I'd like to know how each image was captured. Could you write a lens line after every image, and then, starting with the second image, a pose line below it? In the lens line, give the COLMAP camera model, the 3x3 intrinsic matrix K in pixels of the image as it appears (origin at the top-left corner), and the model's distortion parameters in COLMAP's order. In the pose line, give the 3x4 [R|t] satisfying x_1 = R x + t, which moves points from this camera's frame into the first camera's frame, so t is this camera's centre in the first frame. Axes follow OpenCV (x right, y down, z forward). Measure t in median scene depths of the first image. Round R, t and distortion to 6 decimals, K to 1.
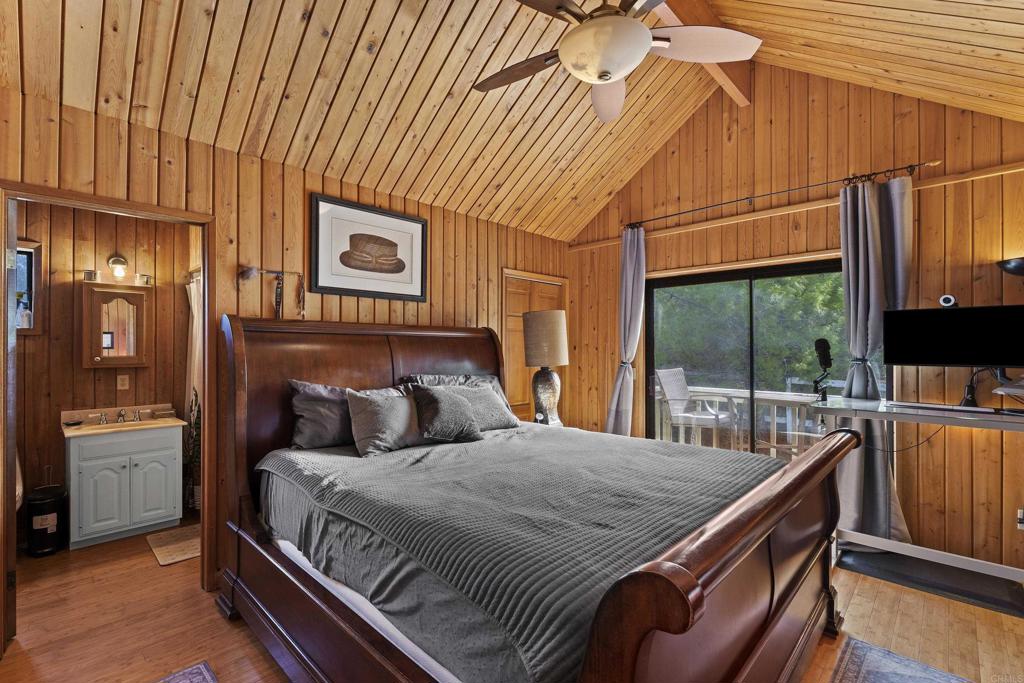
lens RADIAL K [[457.2, 0, 508.0], [0, 457.2, 346.2], [0, 0, 1]] dist [0.000091, -0.002060]
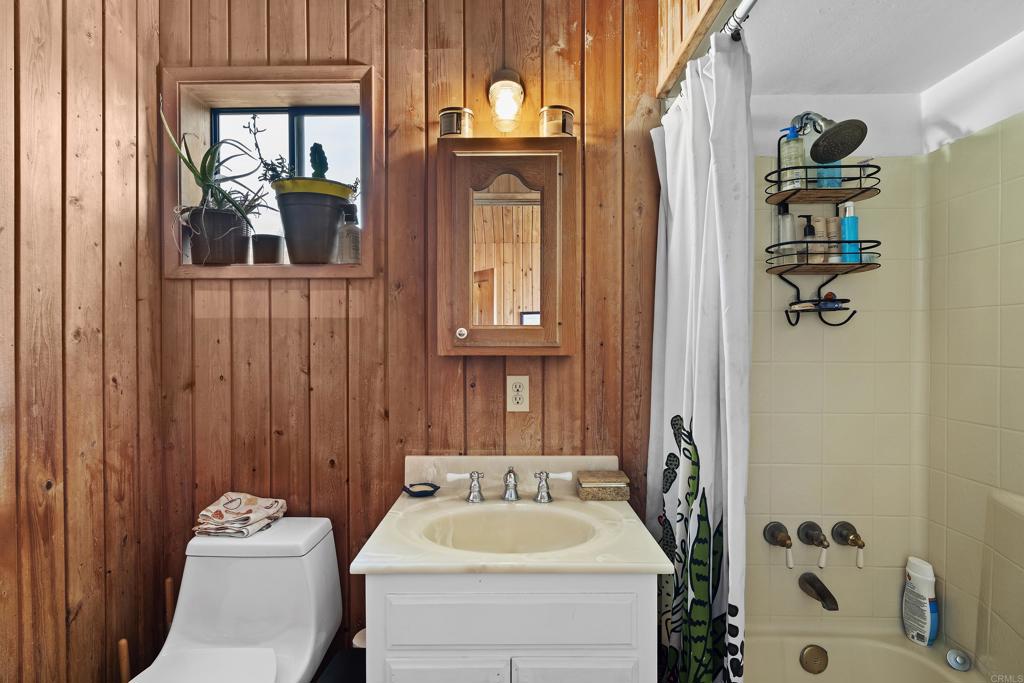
lens RADIAL K [[518.0, 0, 510.8], [0, 518.0, 340.7], [0, 0, 1]] dist [-0.003126, -0.000168]
pose [[0.689054, 0.007582, -0.724671, -0.518686], [0.003126, 0.999905, 0.013433, 0.026978], [0.724704, -0.011521, 0.688964, 0.683031]]
